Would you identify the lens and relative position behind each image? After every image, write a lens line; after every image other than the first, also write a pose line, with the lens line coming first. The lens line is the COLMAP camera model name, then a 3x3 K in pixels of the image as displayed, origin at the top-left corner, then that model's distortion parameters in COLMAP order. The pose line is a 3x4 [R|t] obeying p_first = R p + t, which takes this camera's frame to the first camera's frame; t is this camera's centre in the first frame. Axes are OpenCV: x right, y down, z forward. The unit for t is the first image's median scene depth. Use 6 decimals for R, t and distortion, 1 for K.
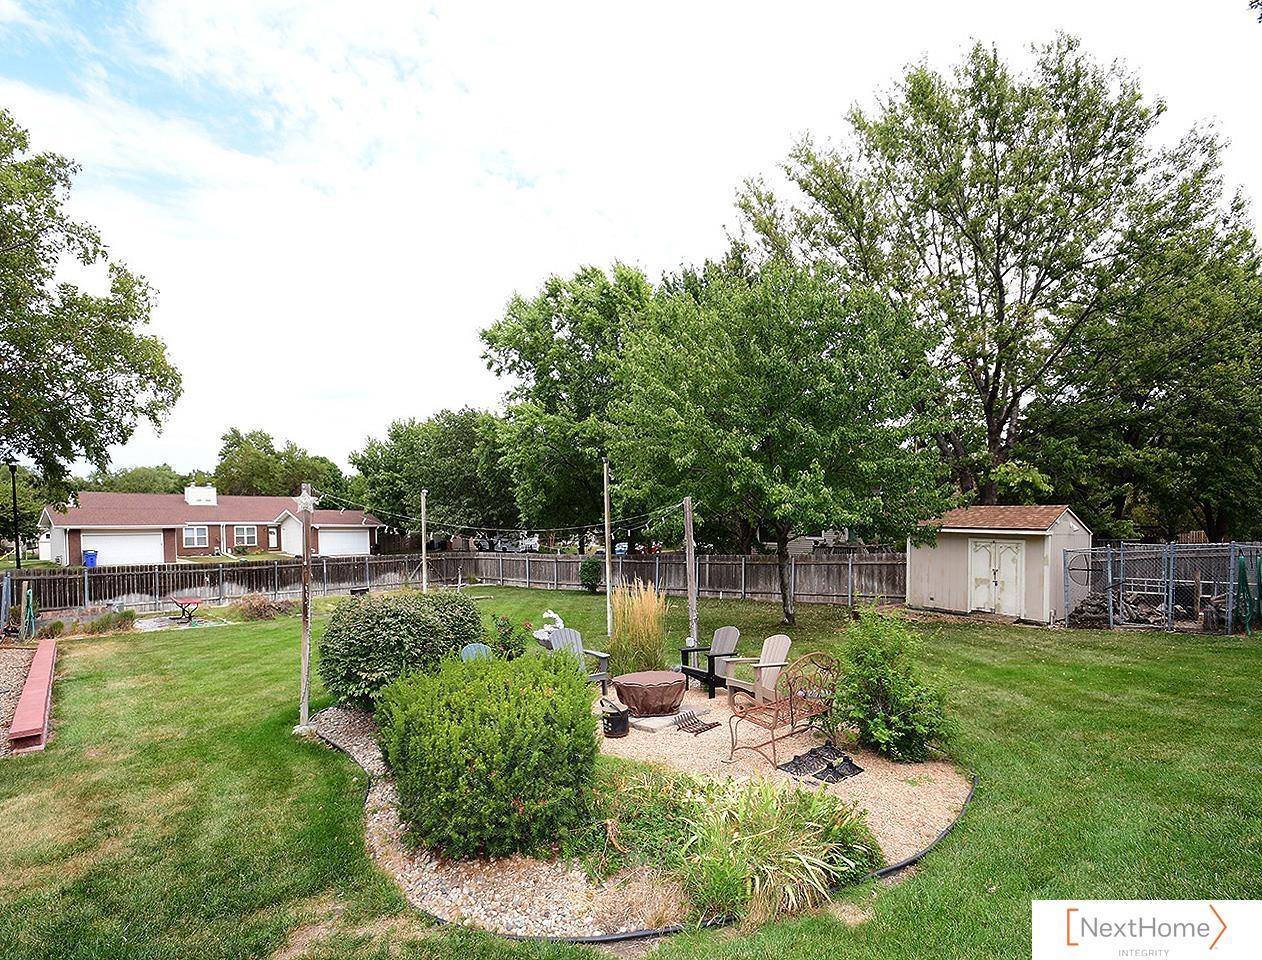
lens RADIAL K [[618.1, 0, 628.0], [0, 618.1, 550.4], [0, 0, 1]] dist [0.002304, -0.000274]
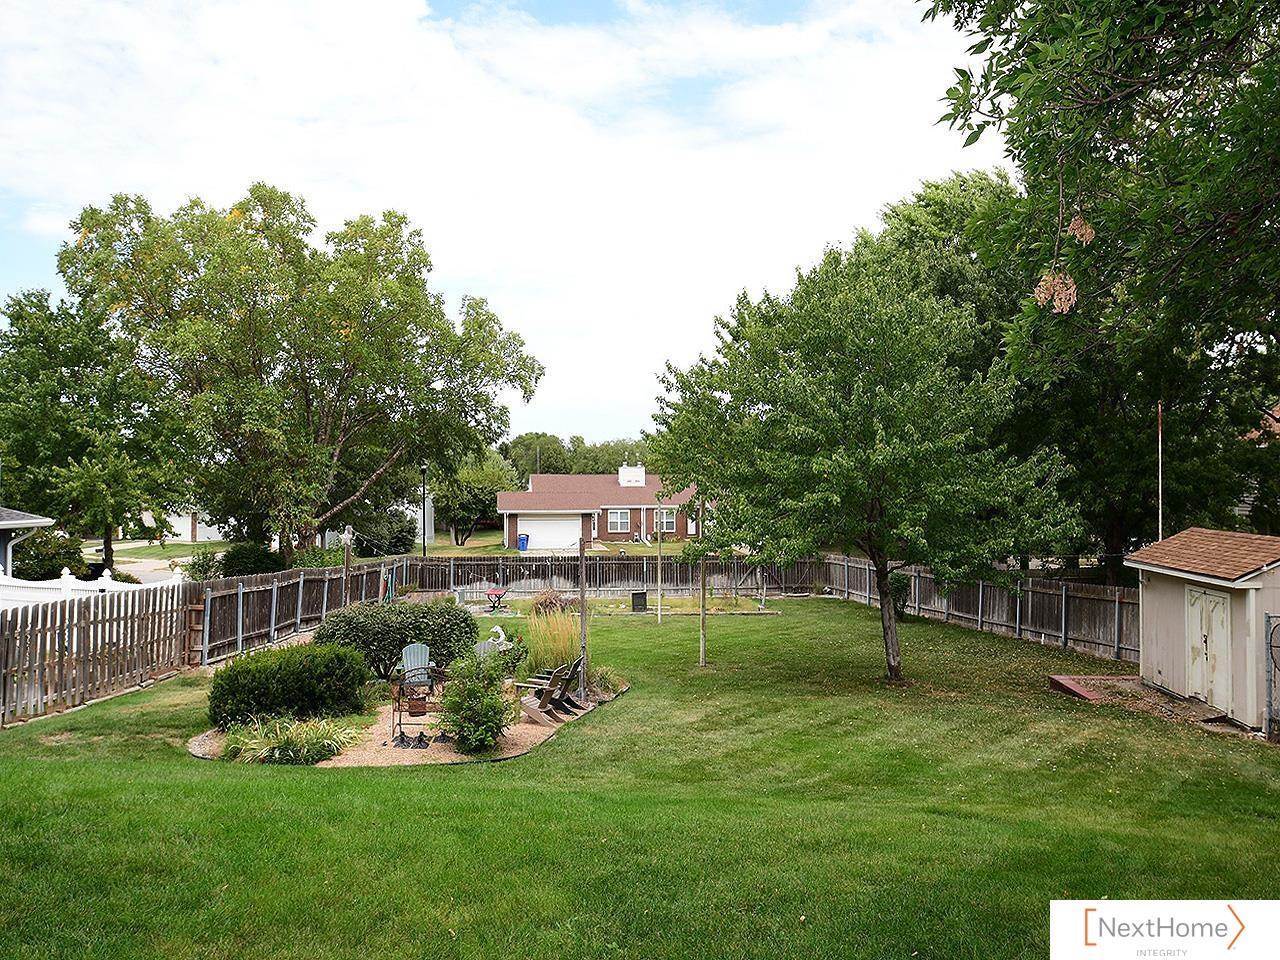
lens RADIAL K [[903.1, 0, 640.0], [0, 903.1, 480.0], [0, 0, 1]] dist [-0.004511, -0.002557]
pose [[0.768728, -0.007861, -0.639527, 0.405400], [-0.030586, 0.998329, -0.049036, -0.036997], [0.638844, 0.057256, 0.767203, -0.060778]]
